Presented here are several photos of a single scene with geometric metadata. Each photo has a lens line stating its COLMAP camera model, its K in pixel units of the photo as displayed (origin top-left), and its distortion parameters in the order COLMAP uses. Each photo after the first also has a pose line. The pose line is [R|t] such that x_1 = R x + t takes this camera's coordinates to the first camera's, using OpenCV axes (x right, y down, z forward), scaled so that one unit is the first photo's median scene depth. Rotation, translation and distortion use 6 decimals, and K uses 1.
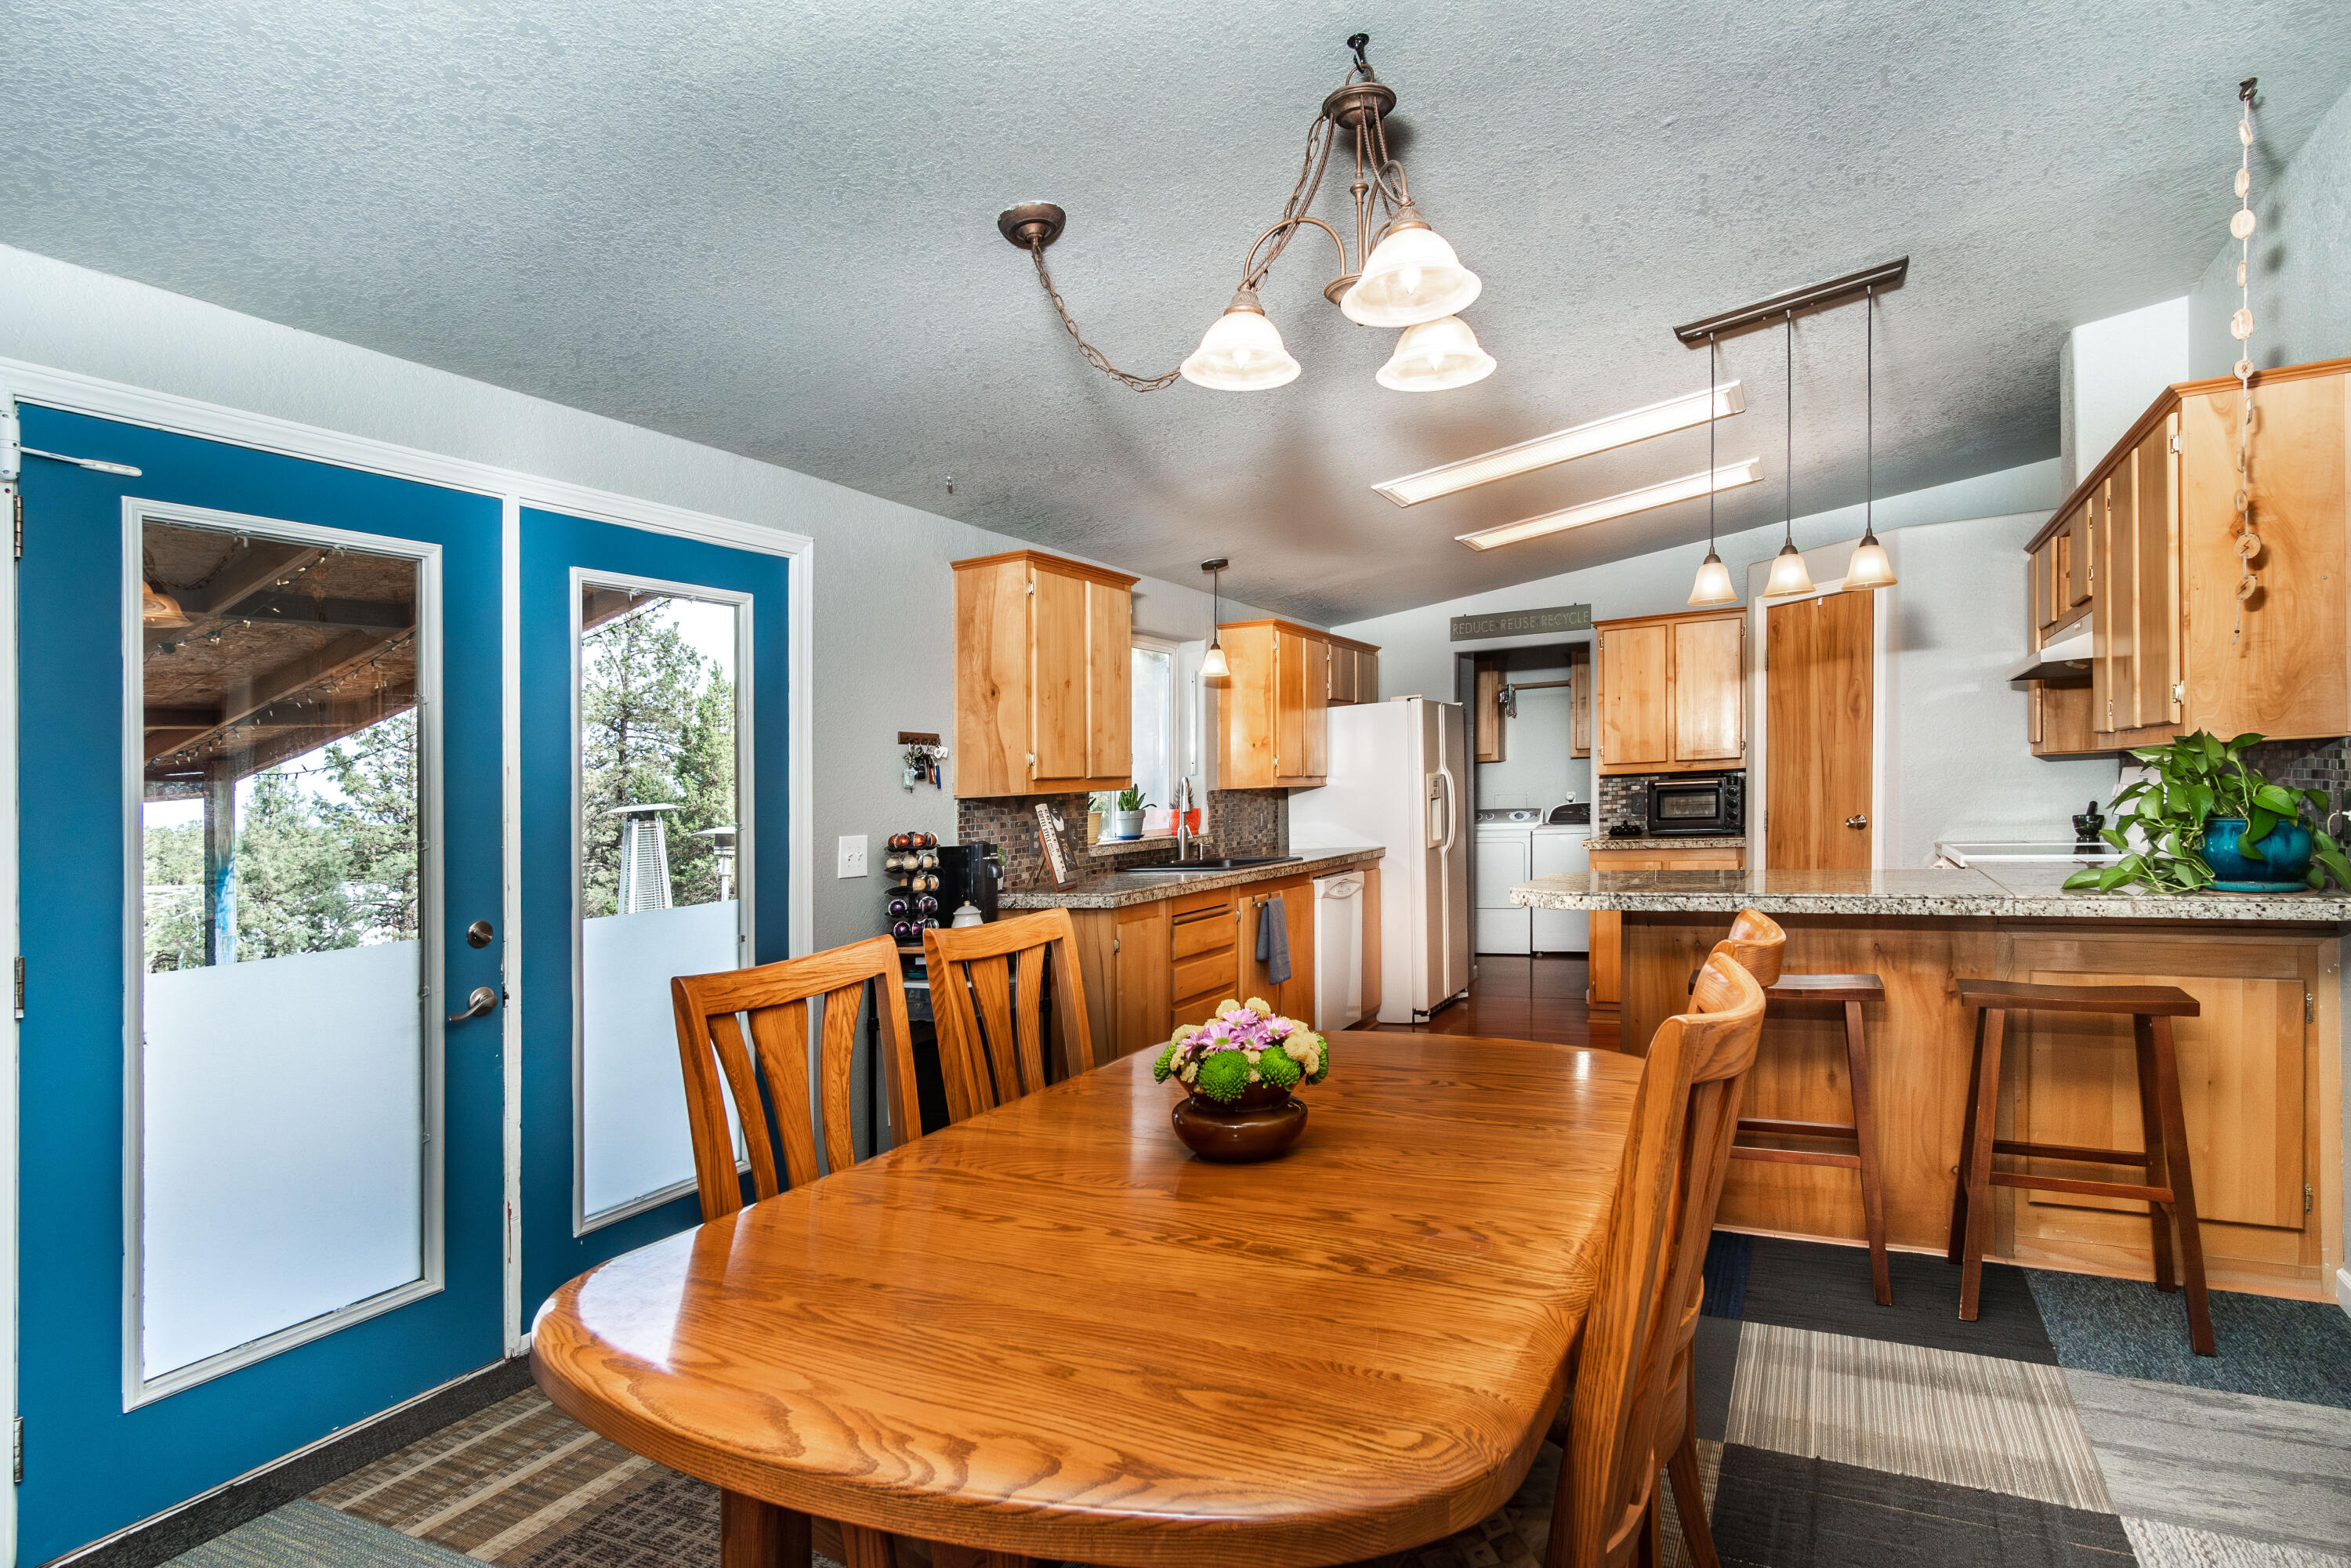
lens RADIAL K [[1275.7, 0, 1170.0], [0, 1275.7, 766.7], [0, 0, 1]] dist [0.002227, 0.000554]
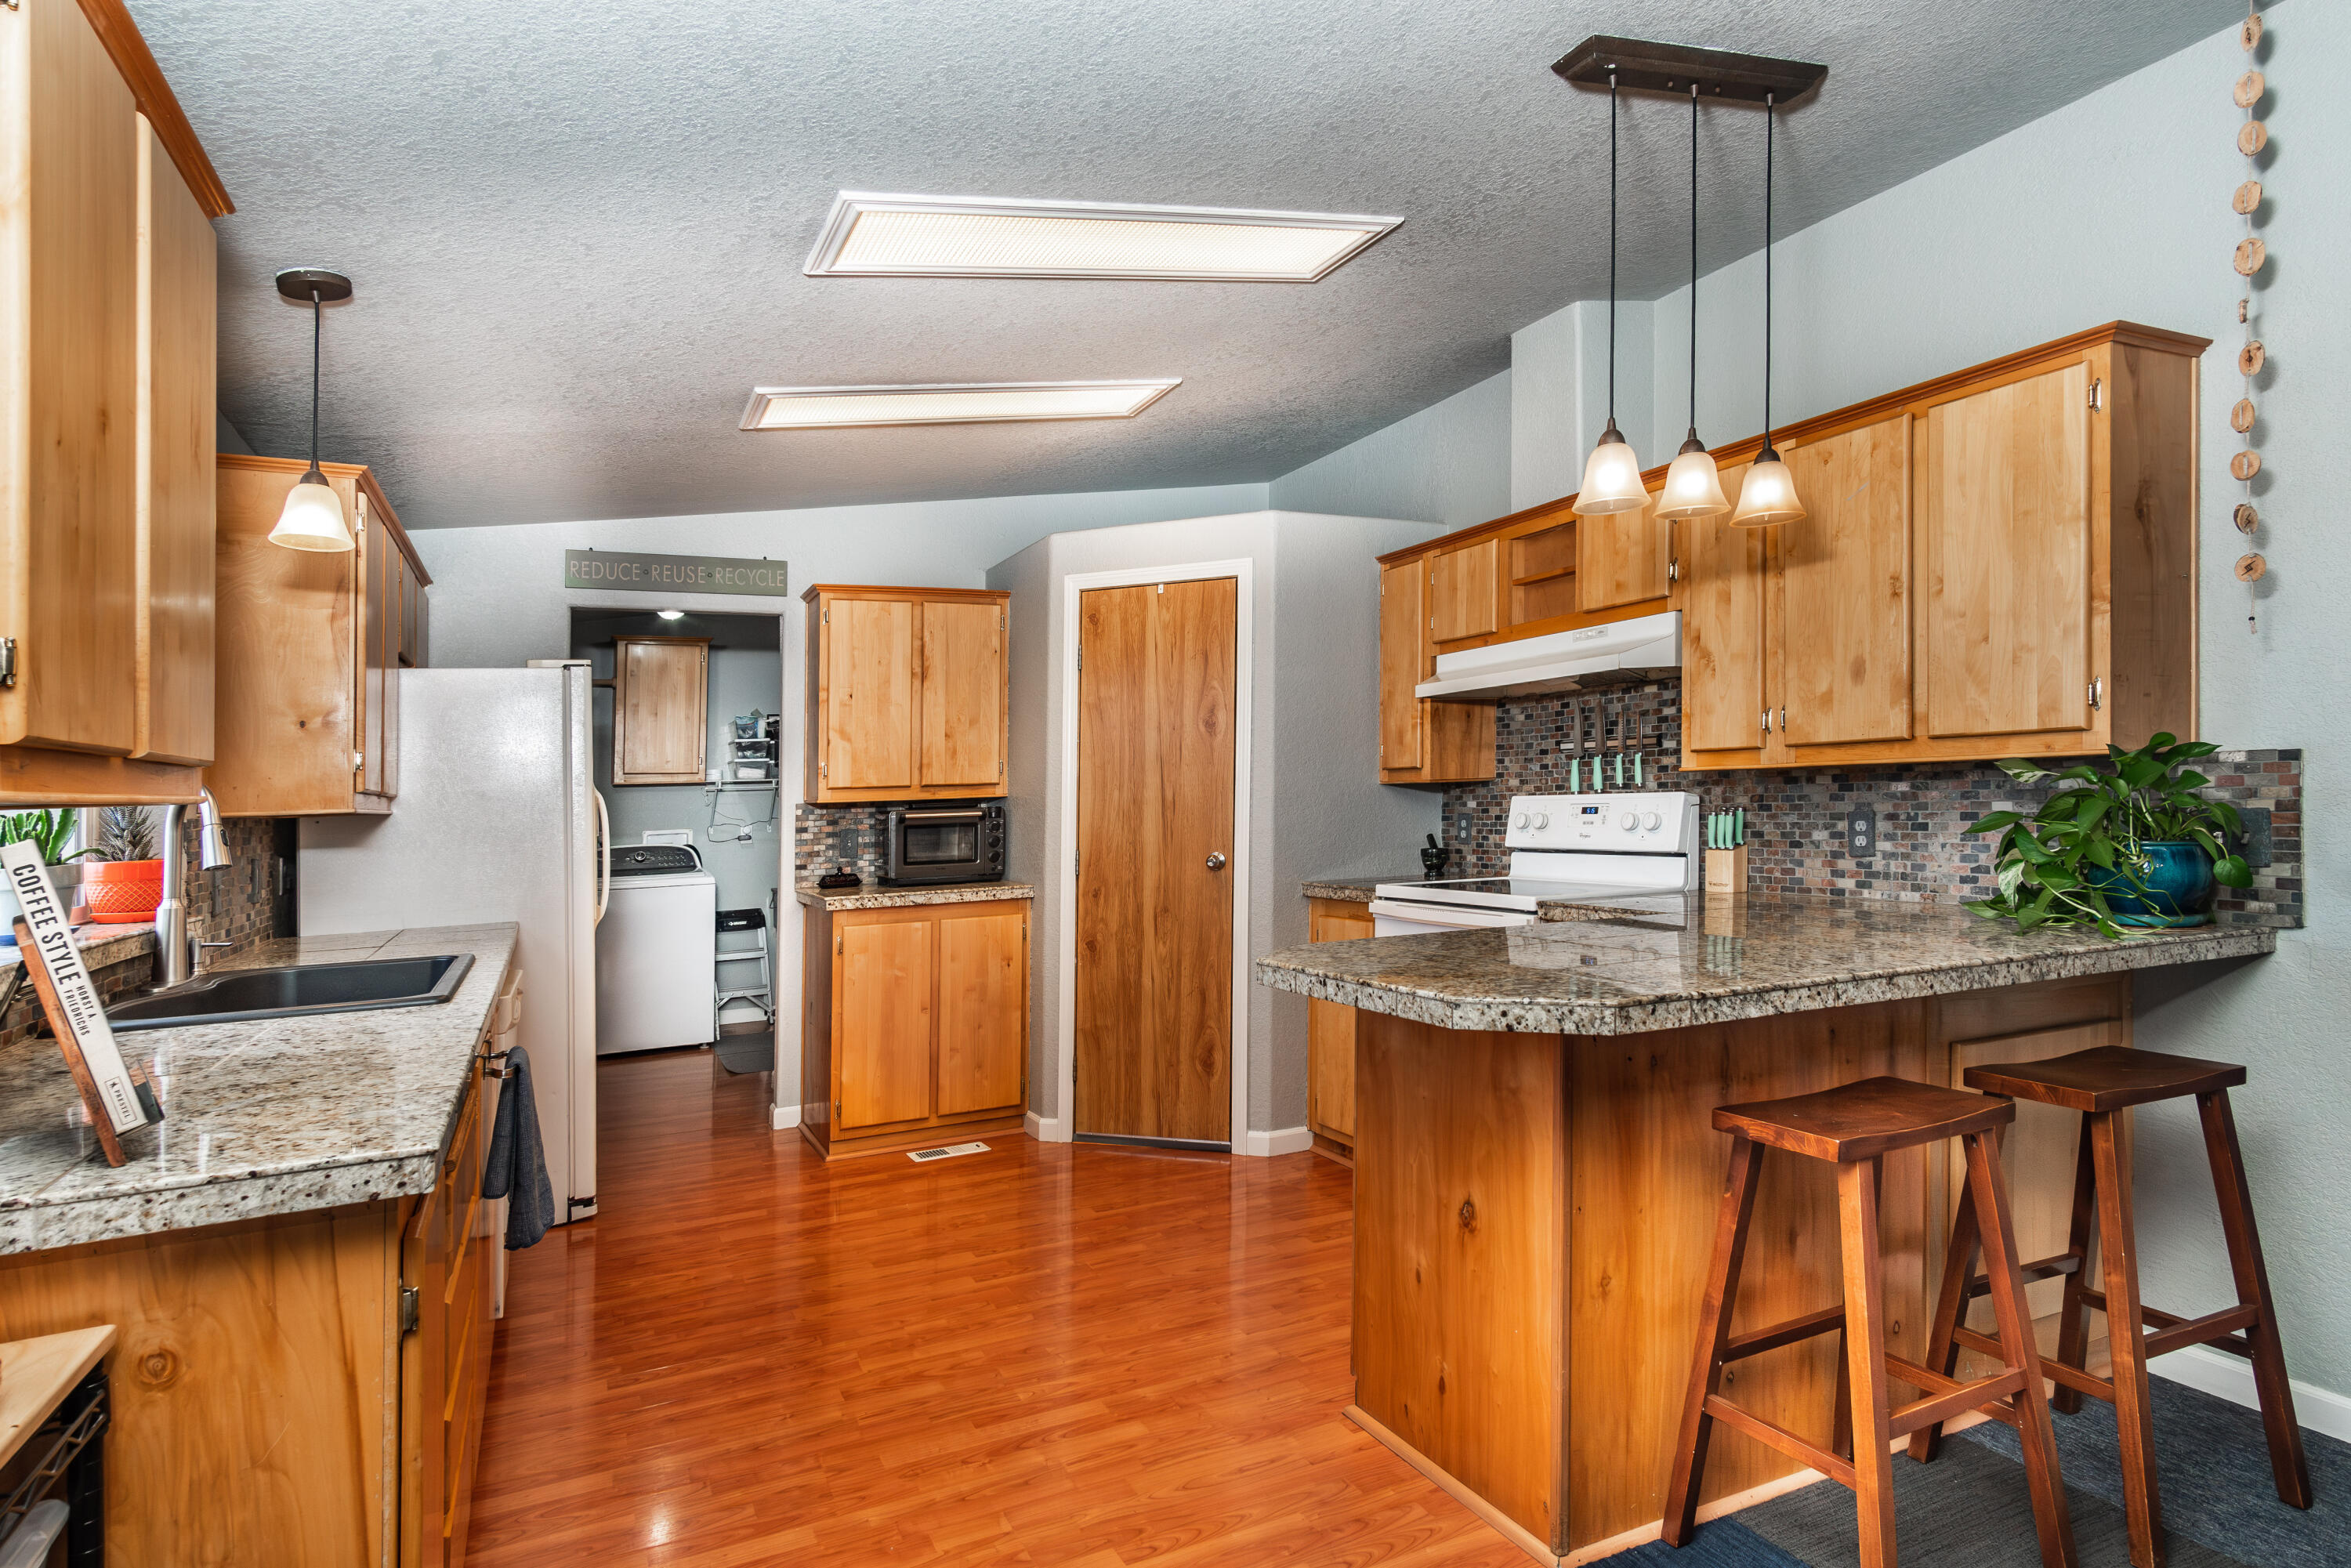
lens RADIAL K [[1275.7, 0, 1170.8], [0, 1275.7, 818.3], [0, 0, 1]] dist [0.002227, 0.000554]
pose [[0.607313, 0.009576, 0.794405, -0.128229], [-0.012112, 0.999923, -0.002794, 0.017703], [-0.794370, -0.007925, 0.607382, 0.510982]]
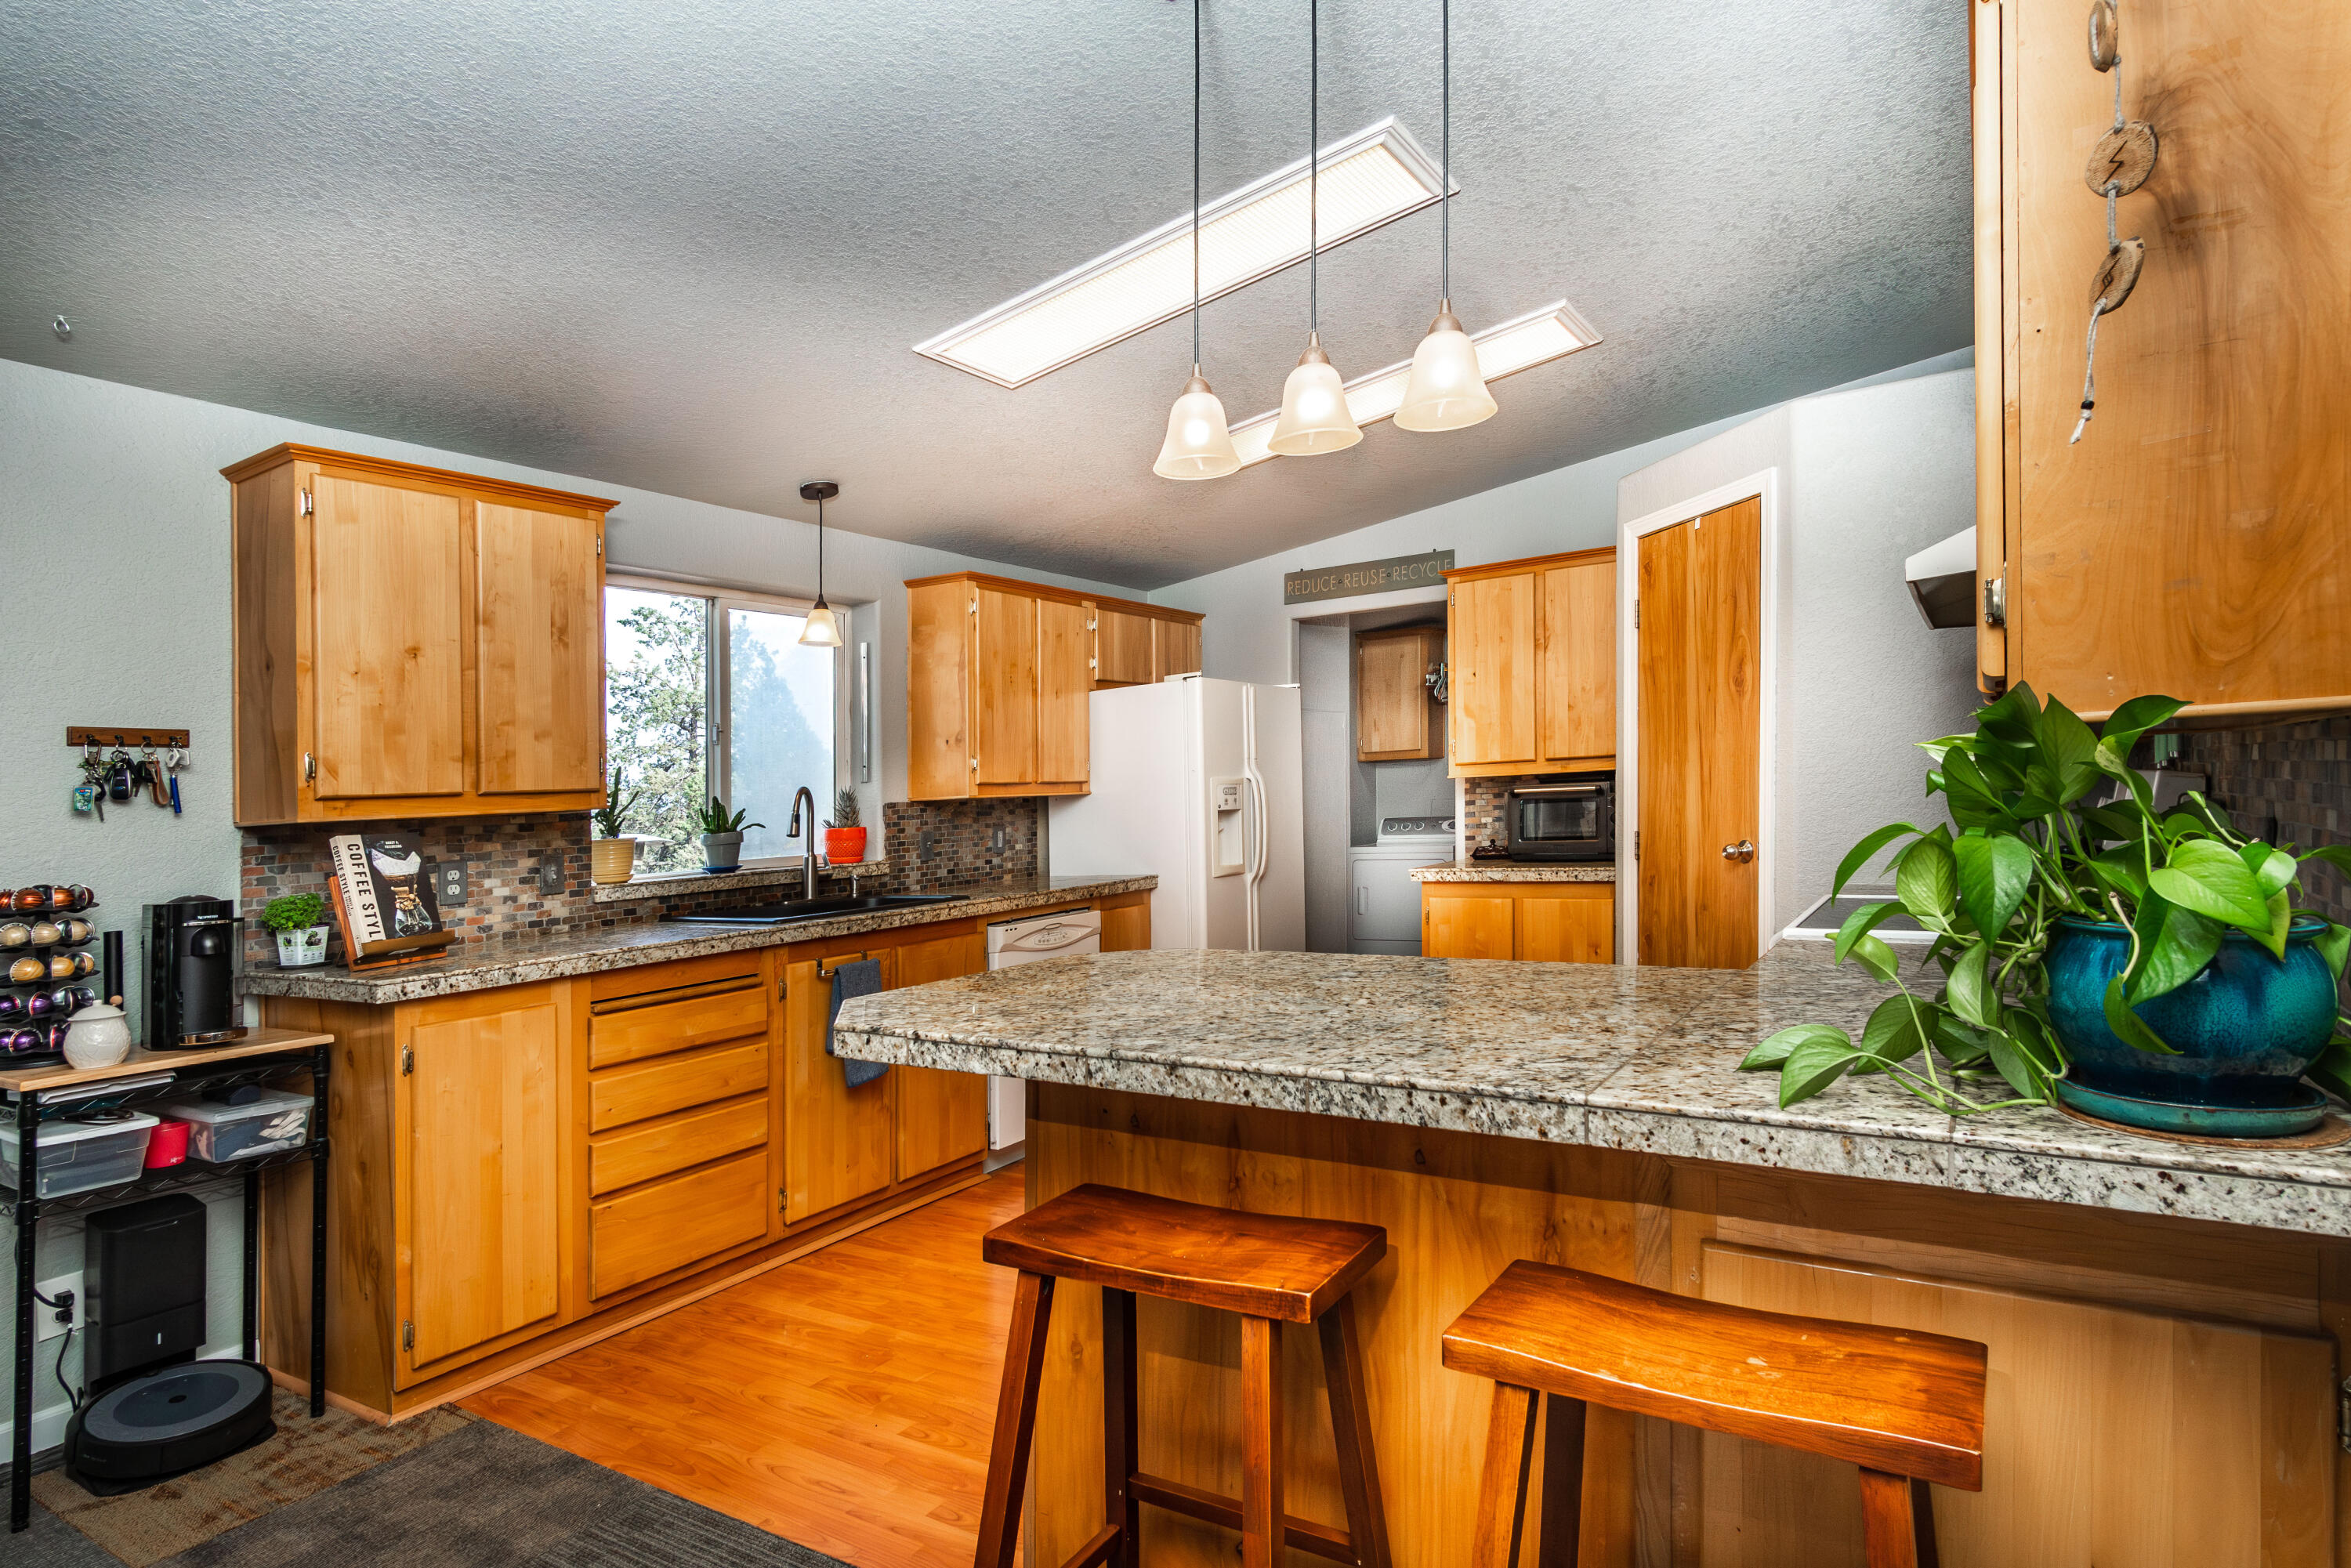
lens RADIAL K [[1275.7, 0, 1173.9], [0, 1275.7, 773.1], [0, 0, 1]] dist [0.002227, 0.000554]
pose [[0.995598, -0.005156, -0.093580, 0.299629], [0.005975, 0.999946, 0.008482, -0.004620], [0.093531, -0.009004, 0.995576, 0.304201]]
